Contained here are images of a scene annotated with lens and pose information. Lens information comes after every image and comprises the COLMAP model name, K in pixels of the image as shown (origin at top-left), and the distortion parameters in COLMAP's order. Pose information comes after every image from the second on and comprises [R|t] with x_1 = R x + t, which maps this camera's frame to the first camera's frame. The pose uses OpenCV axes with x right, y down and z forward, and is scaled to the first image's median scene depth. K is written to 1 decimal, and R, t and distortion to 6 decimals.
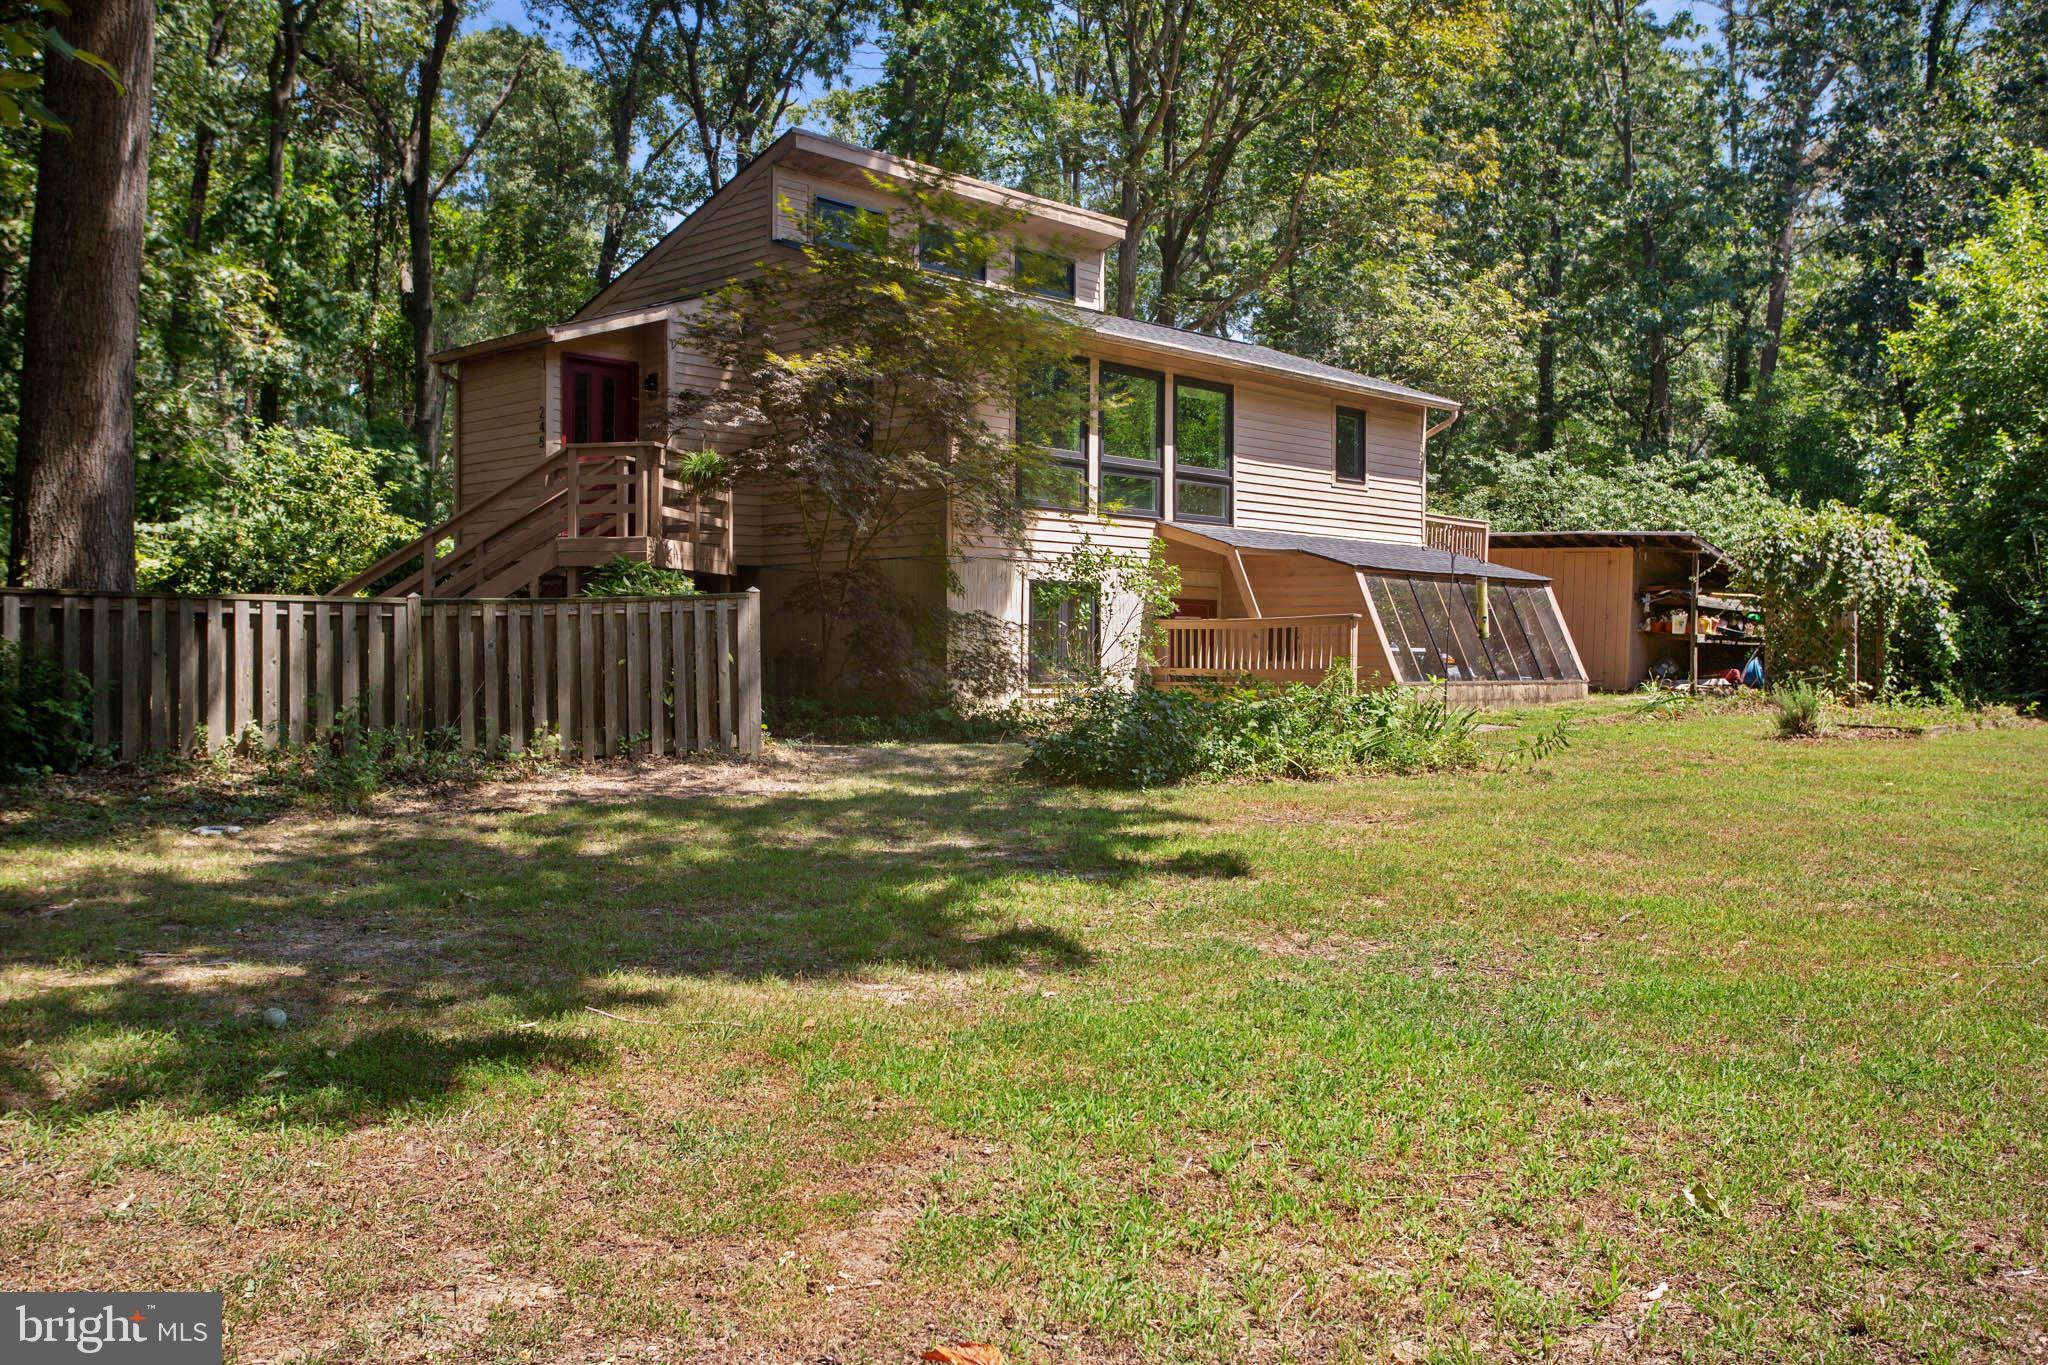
lens RADIAL K [[1751.3, 0, 1024.0], [0, 1751.3, 682.5], [0, 0, 1]] dist [-0.010348, 0.082933]
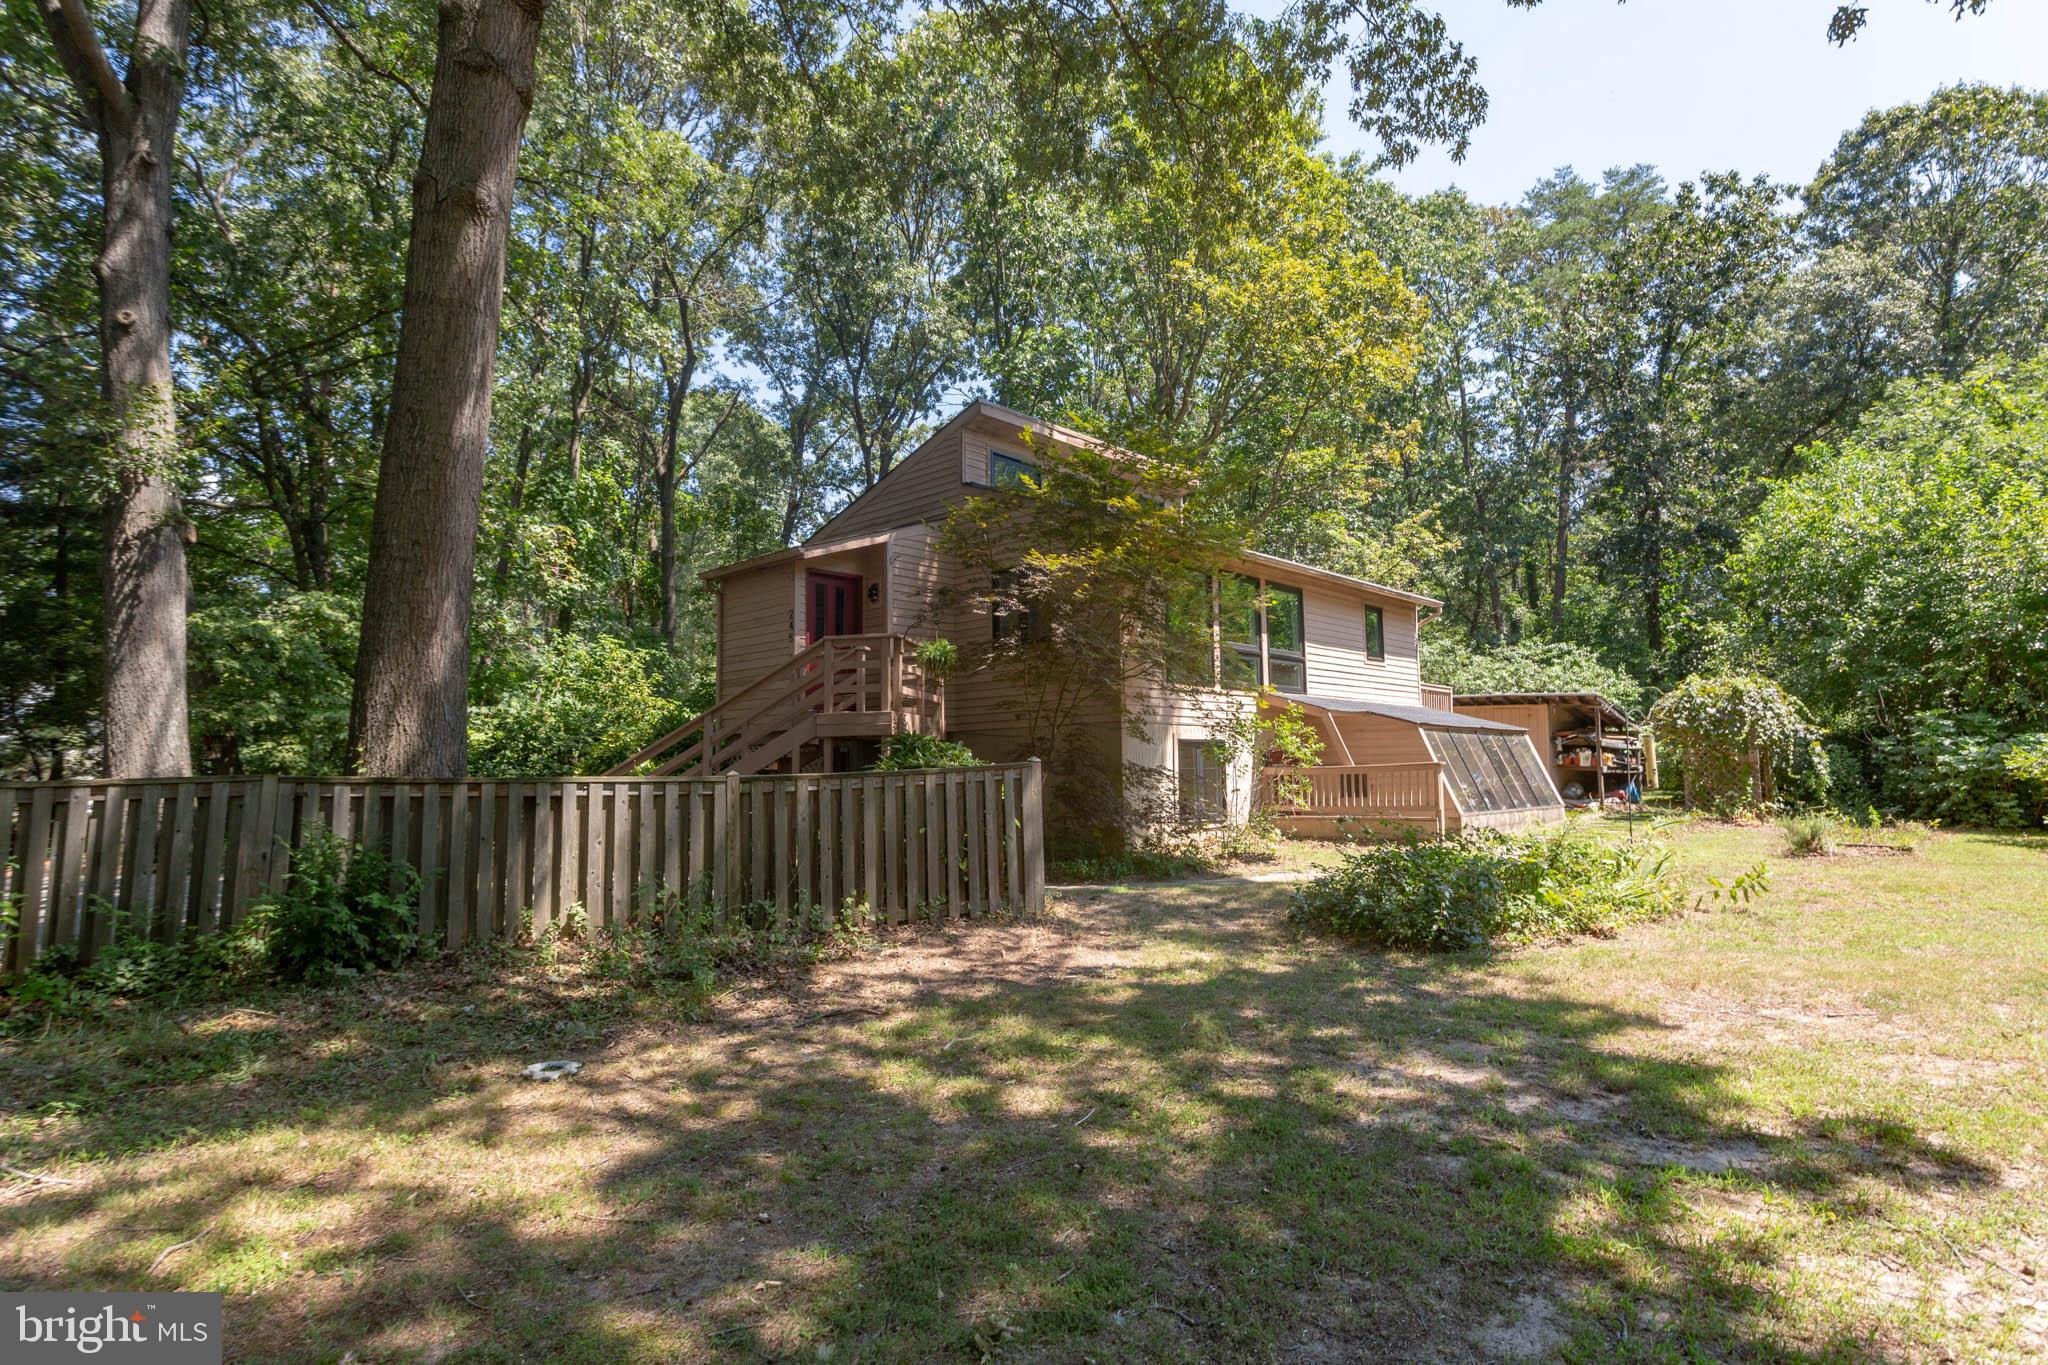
lens RADIAL K [[1058.0, 0, 1024.0], [0, 1058.0, 682.5], [0, 0, 1]] dist [-0.001353, 0.000239]
pose [[0.999694, -0.017187, 0.017763, -0.106465], [0.018916, 0.994582, -0.102218, -0.020608], [-0.015910, 0.102522, 0.994603, 0.209679]]
